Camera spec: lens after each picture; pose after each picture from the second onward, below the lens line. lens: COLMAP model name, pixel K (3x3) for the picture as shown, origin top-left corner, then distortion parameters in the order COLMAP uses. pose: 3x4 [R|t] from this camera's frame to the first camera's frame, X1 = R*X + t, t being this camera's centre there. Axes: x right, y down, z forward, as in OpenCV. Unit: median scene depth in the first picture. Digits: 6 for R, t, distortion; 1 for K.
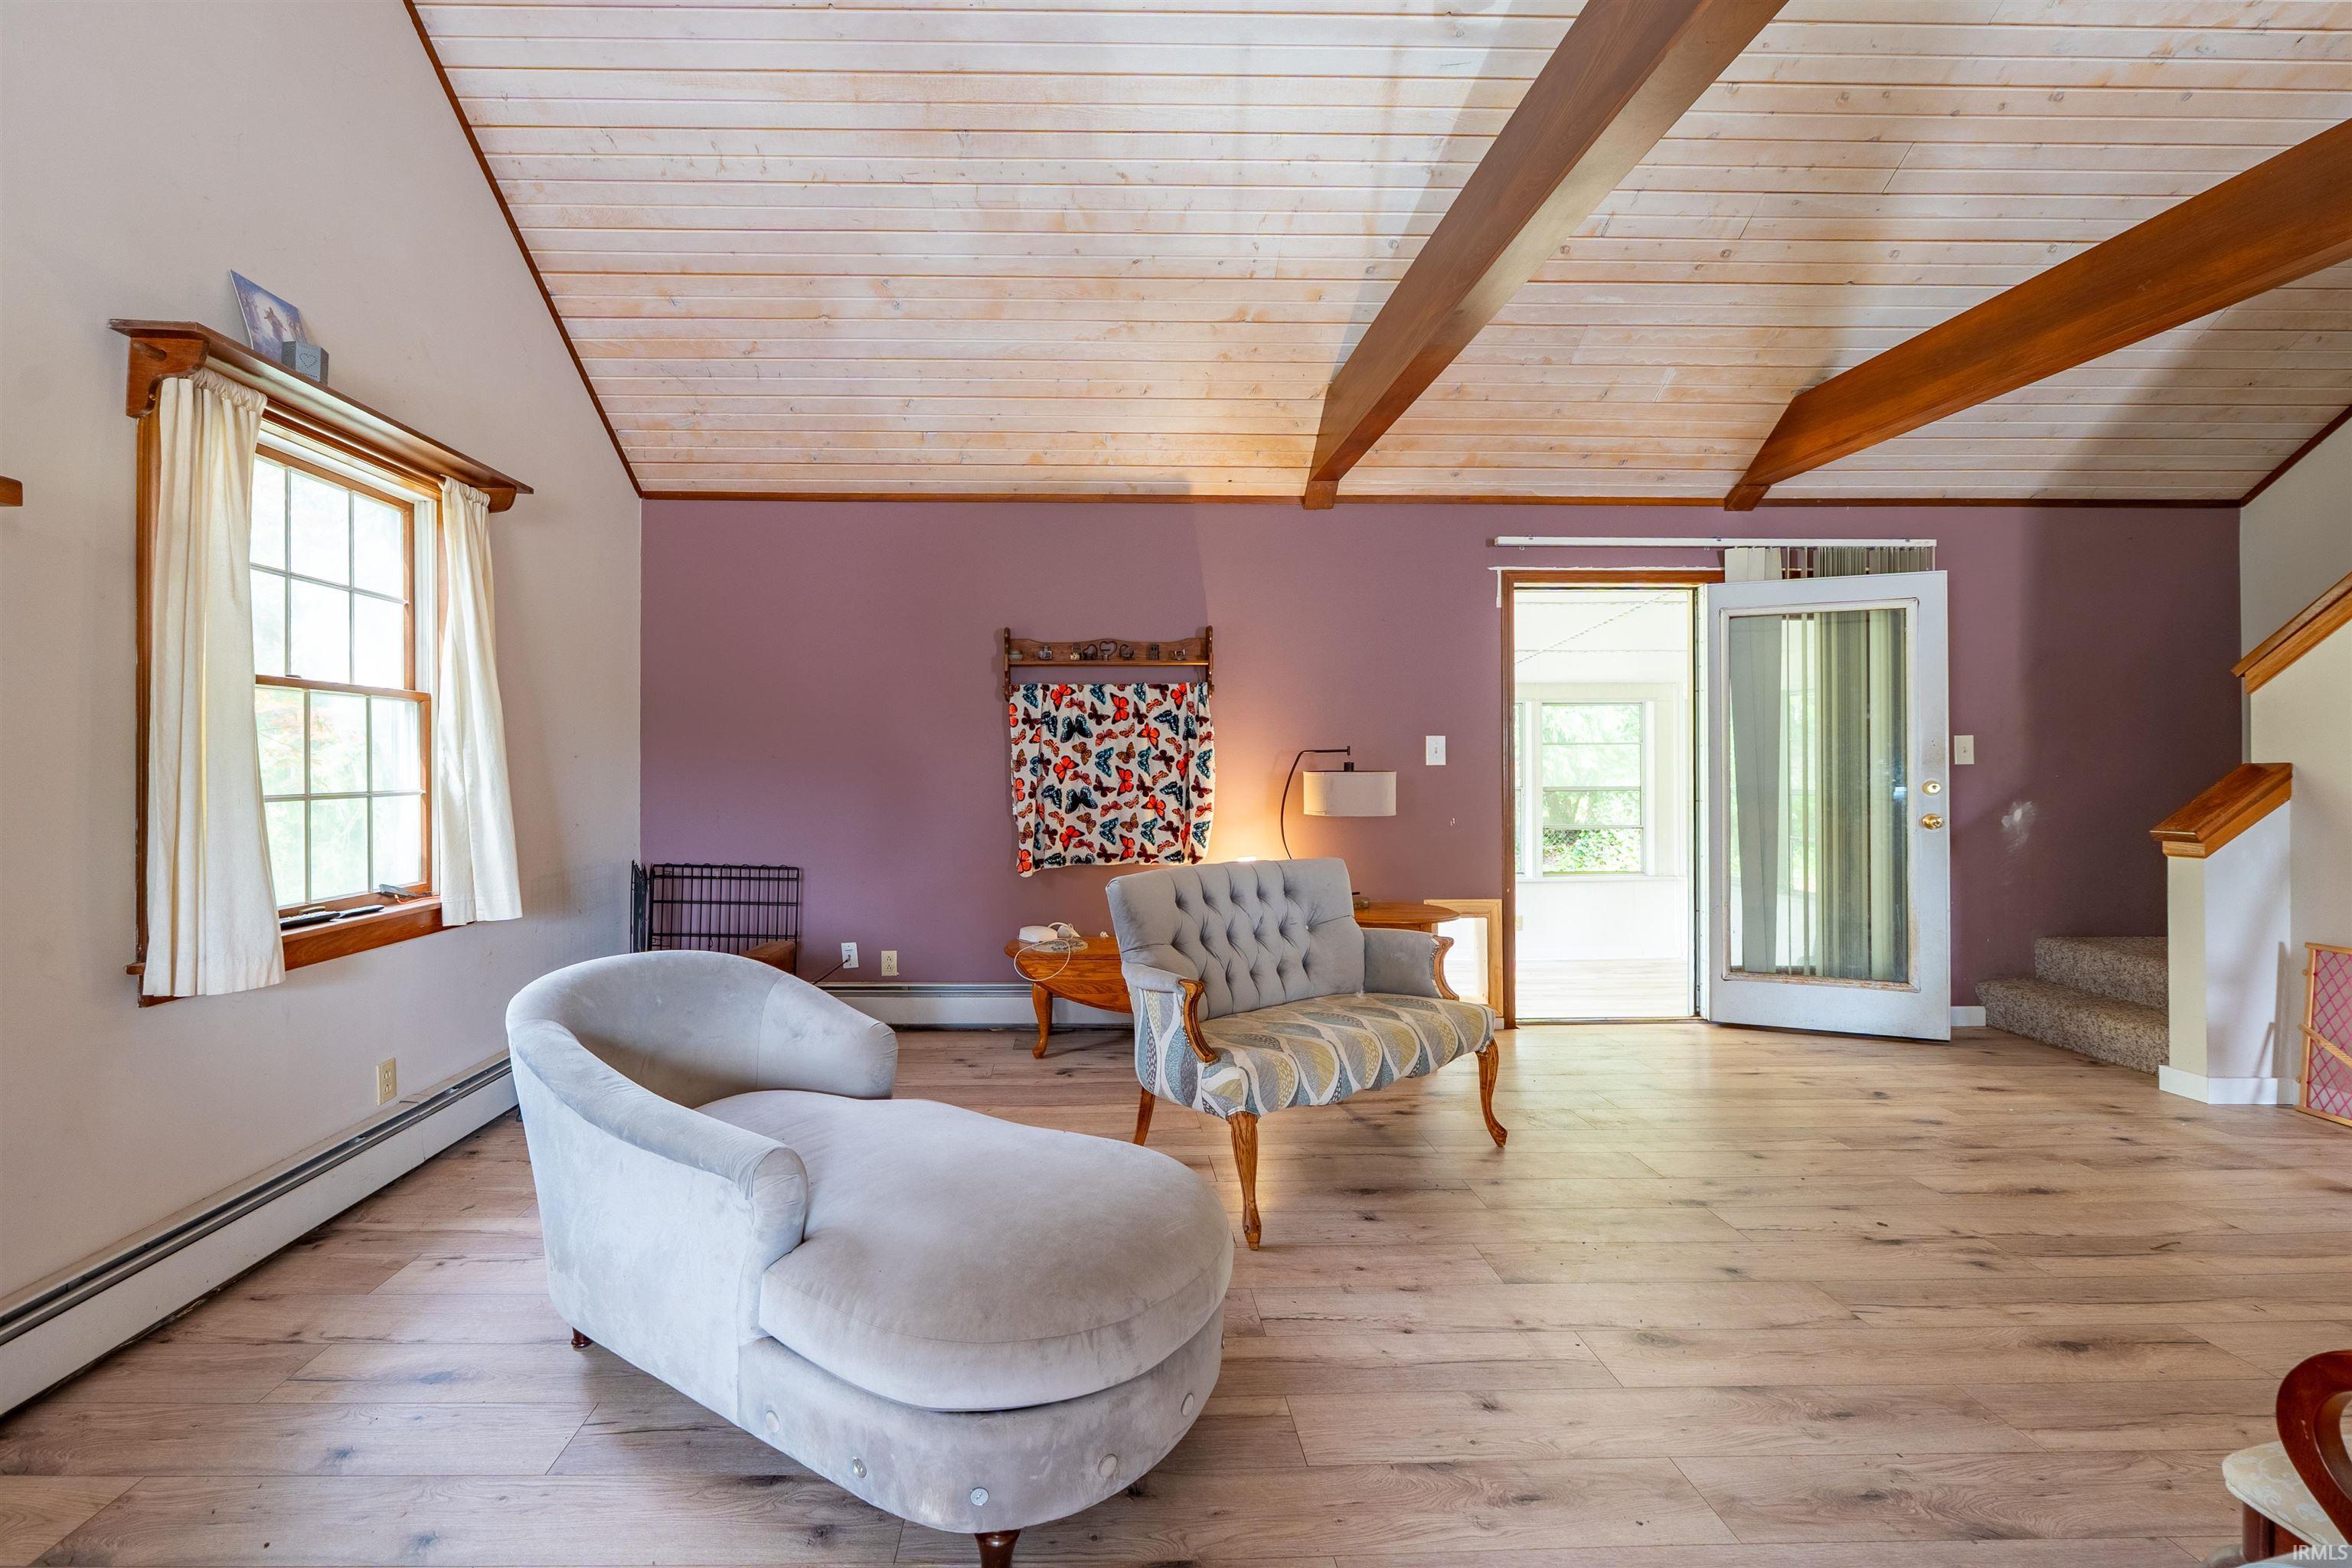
lens RADIAL K [[1013.4, 0, 1096.6], [0, 1013.4, 759.6], [0, 0, 1]] dist [-0.006445, -0.000452]
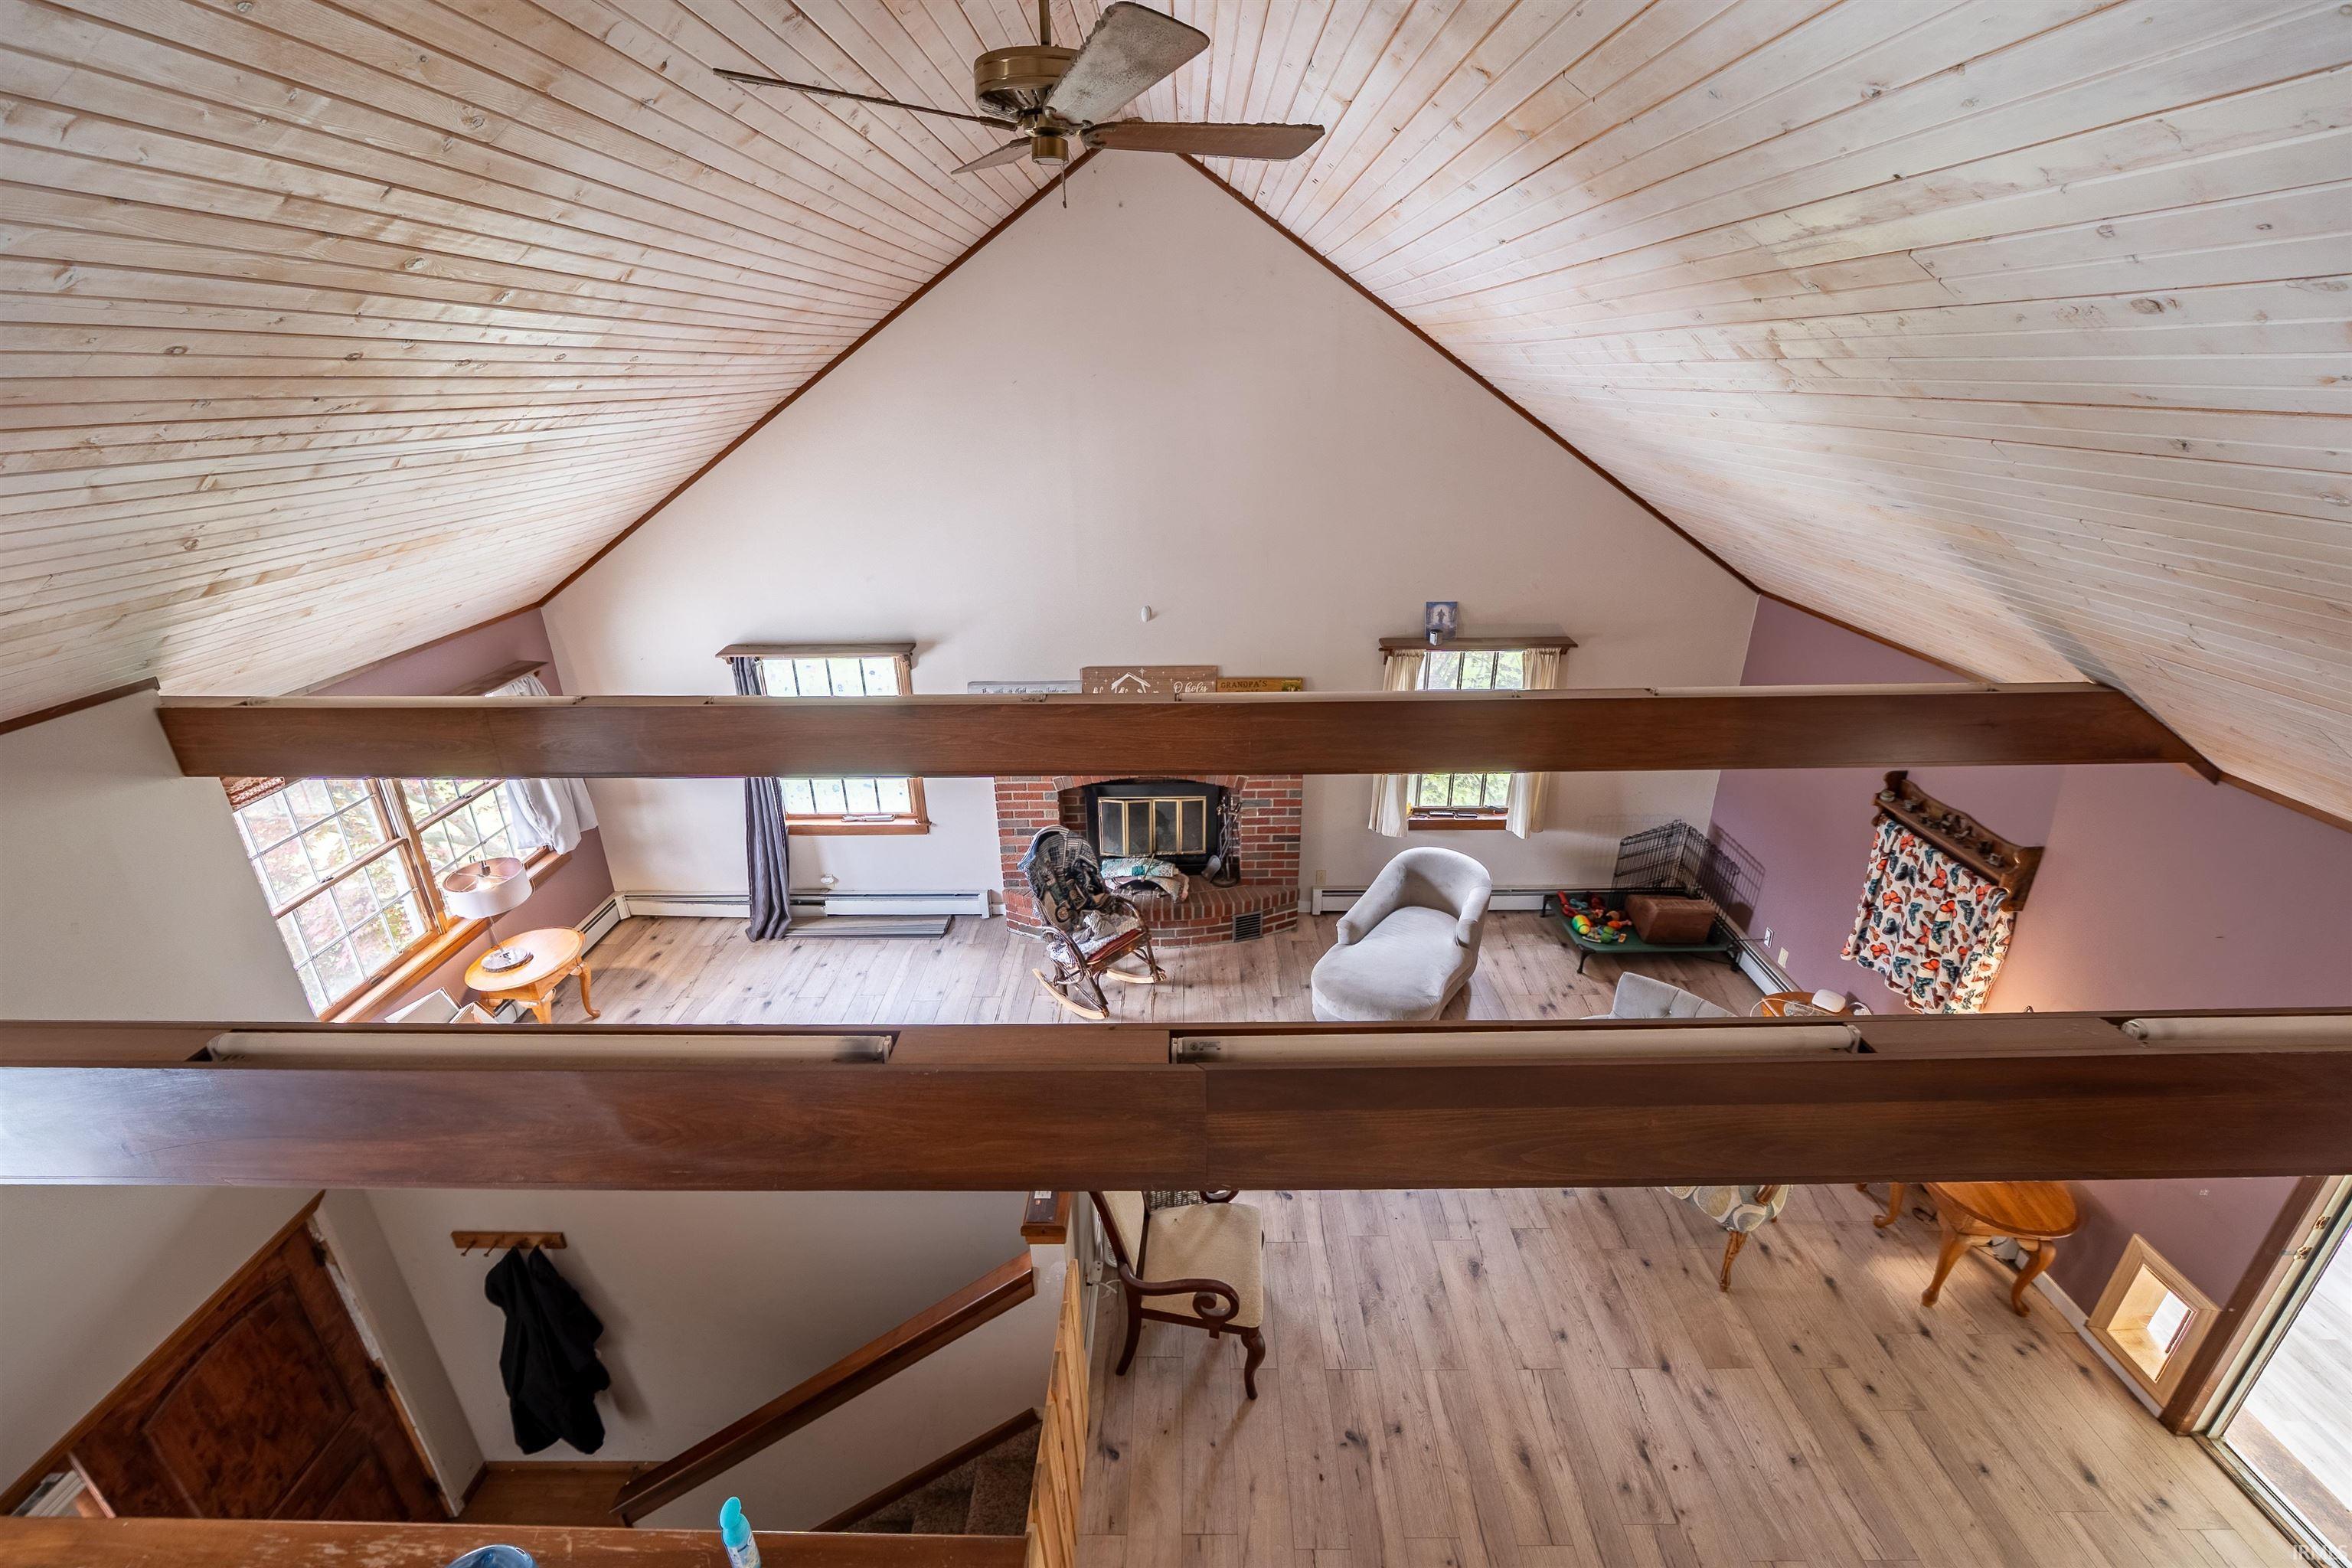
lens RADIAL K [[974.1, 0, 1180.0], [0, 974.1, 774.4], [0, 0, 1]] dist [-0.006348, -0.000168]
pose [[-0.016185, 0.382501, -0.923813, 0.982568], [0.011505, 0.923945, 0.382353, -0.575315], [0.999803, -0.004440, -0.019355, 0.188726]]
